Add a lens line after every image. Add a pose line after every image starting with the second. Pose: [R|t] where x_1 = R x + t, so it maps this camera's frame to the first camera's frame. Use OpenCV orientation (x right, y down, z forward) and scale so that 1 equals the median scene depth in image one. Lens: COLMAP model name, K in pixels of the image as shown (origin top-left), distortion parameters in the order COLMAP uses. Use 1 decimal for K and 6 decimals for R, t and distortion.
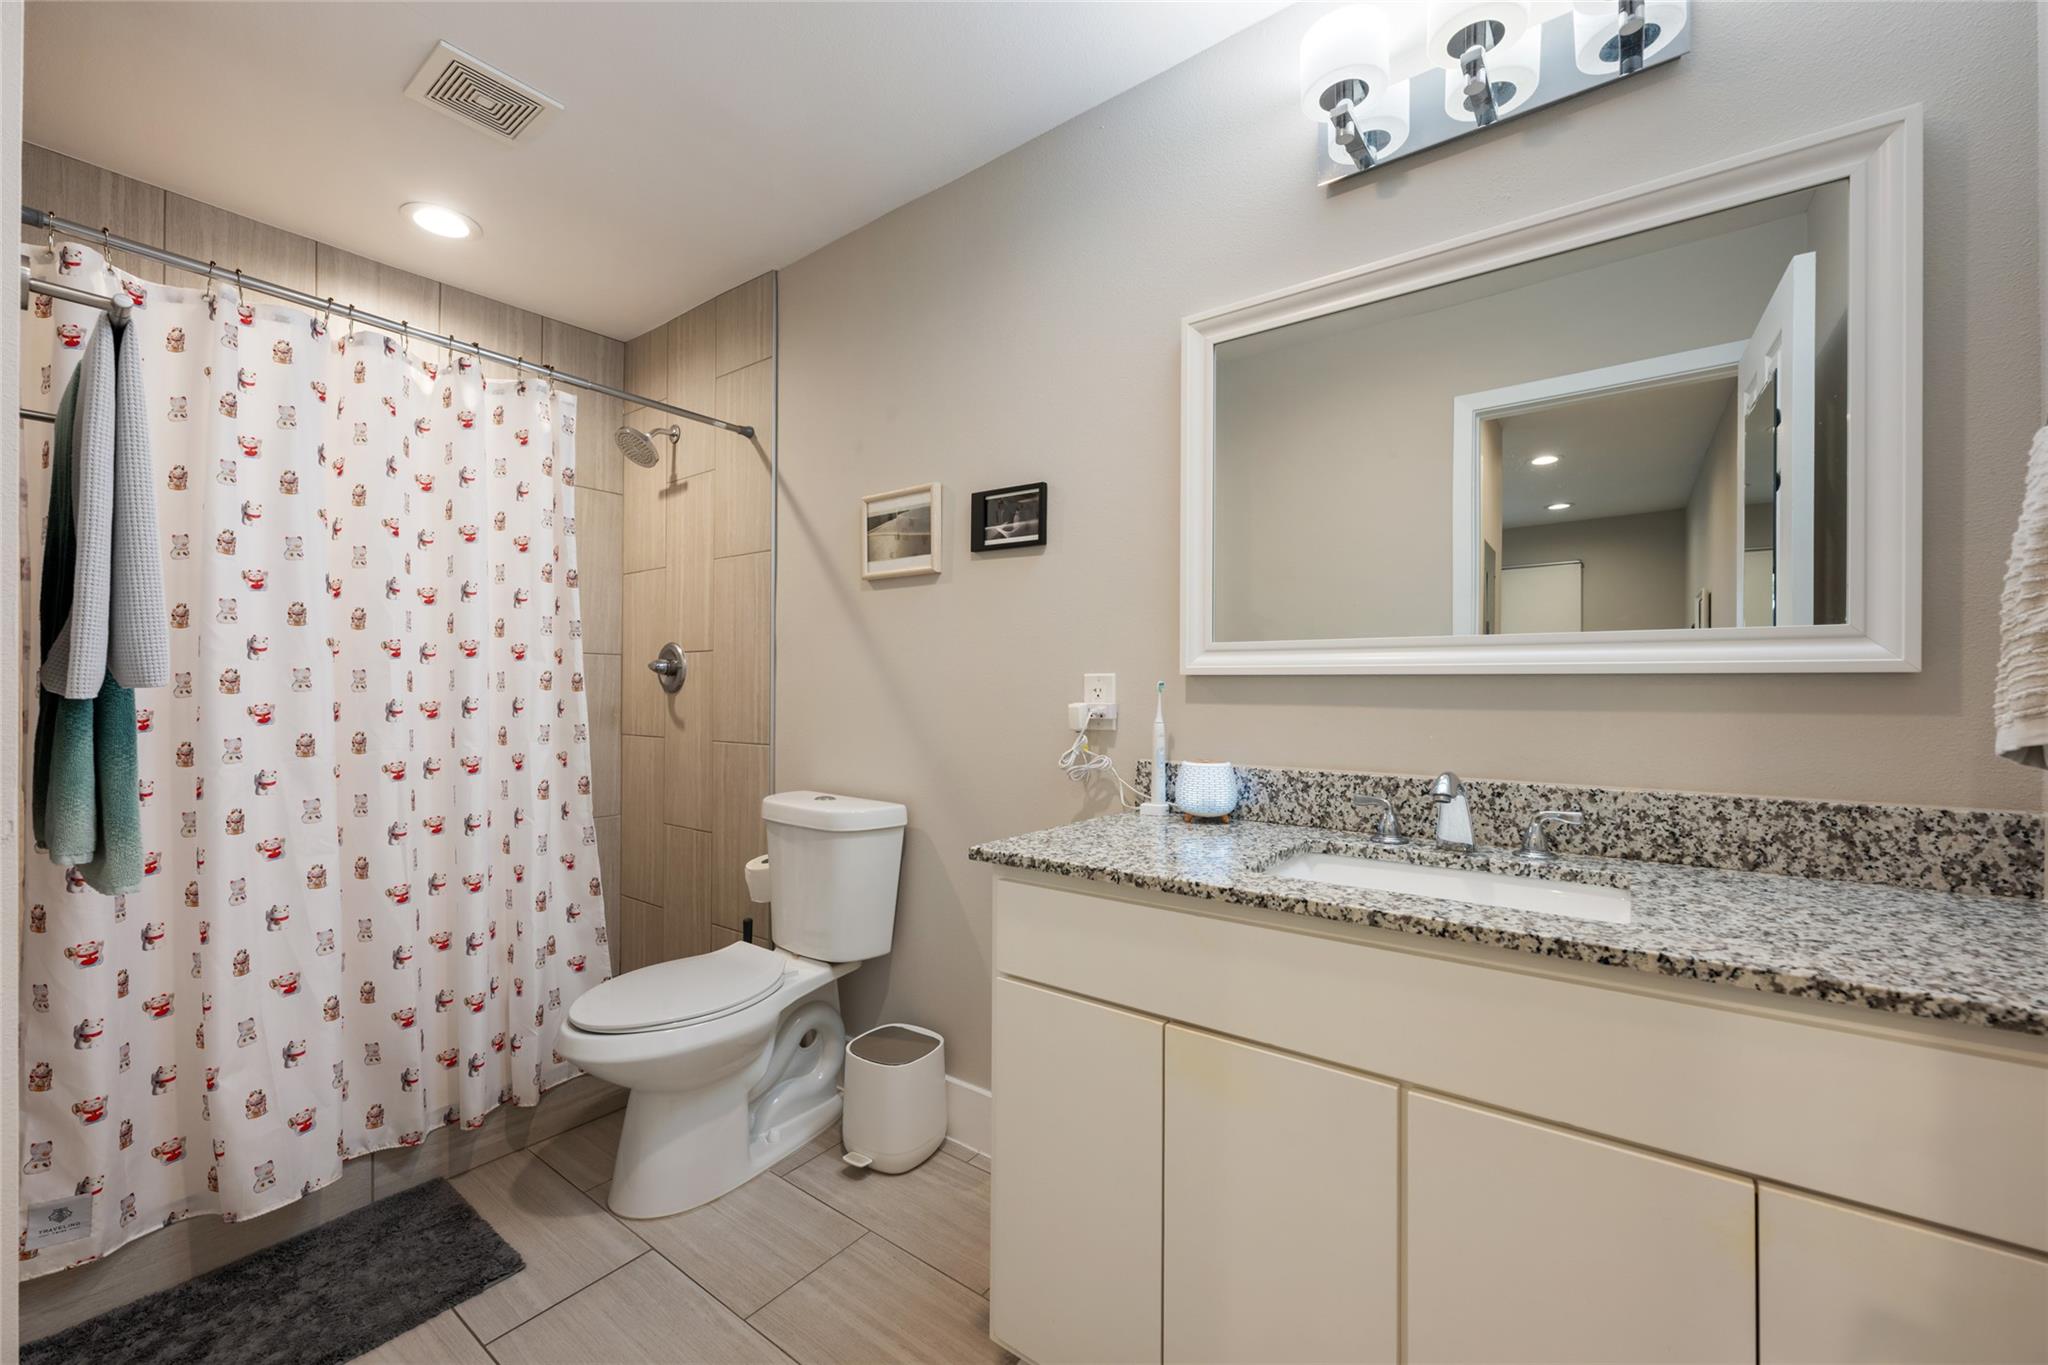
lens RADIAL K [[819.3, 0, 1028.0], [0, 819.3, 698.9], [0, 0, 1]] dist [0.000385, 0.000059]
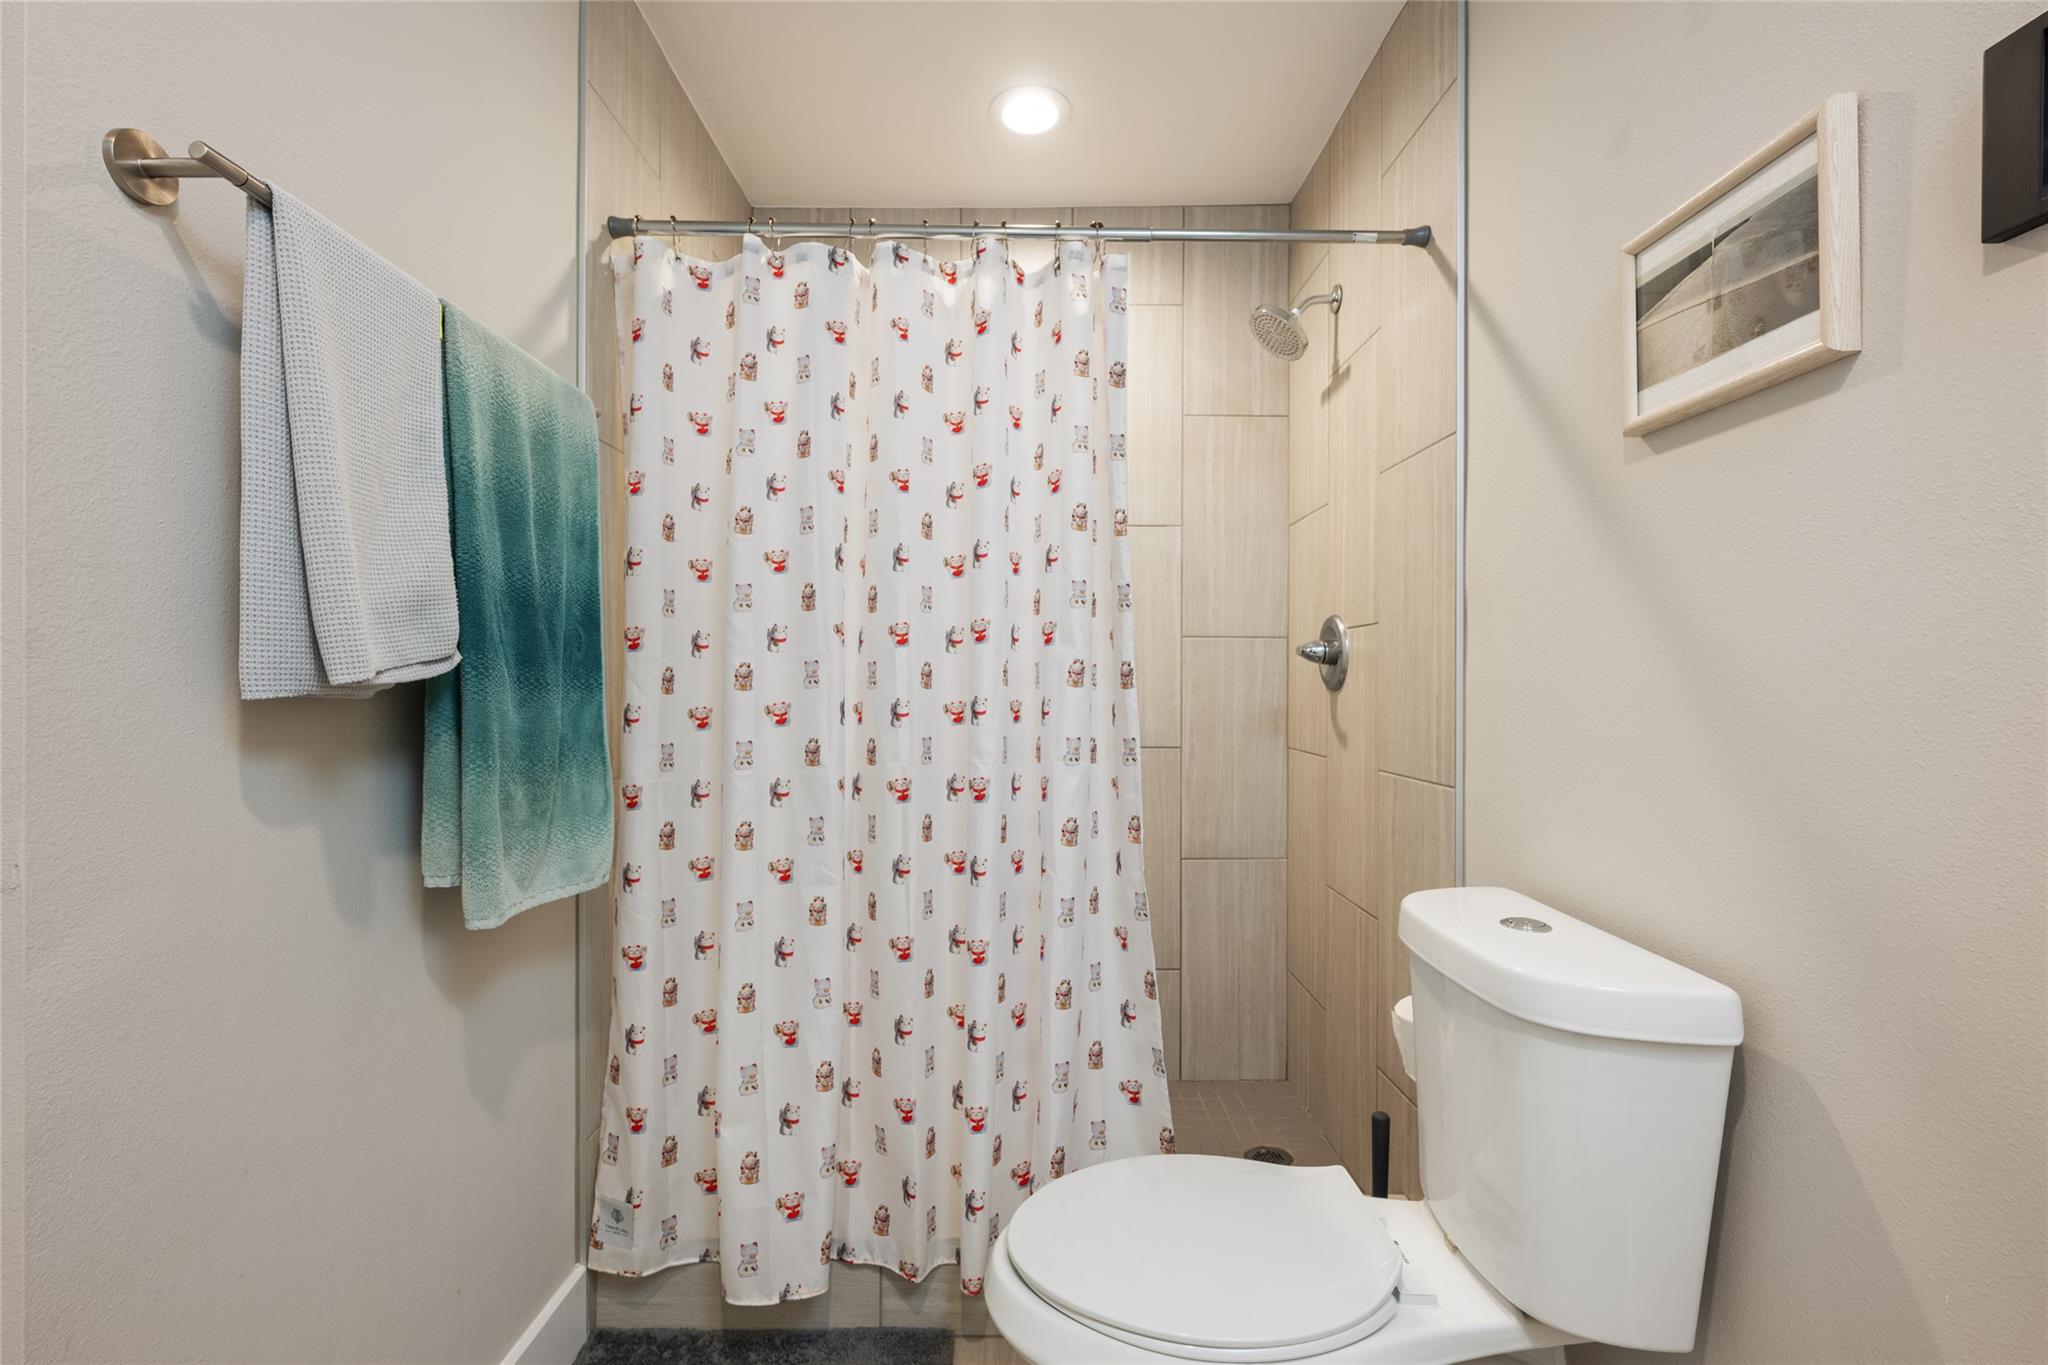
lens RADIAL K [[883.4, 0, 1022.2], [0, 883.4, 677.5], [0, 0, 1]] dist [-0.000175, 0.000235]
pose [[0.600960, -0.003651, -0.799270, -0.020476], [-0.011186, 0.999853, -0.012977, -0.008290], [0.799201, 0.016739, 0.600831, 0.486733]]
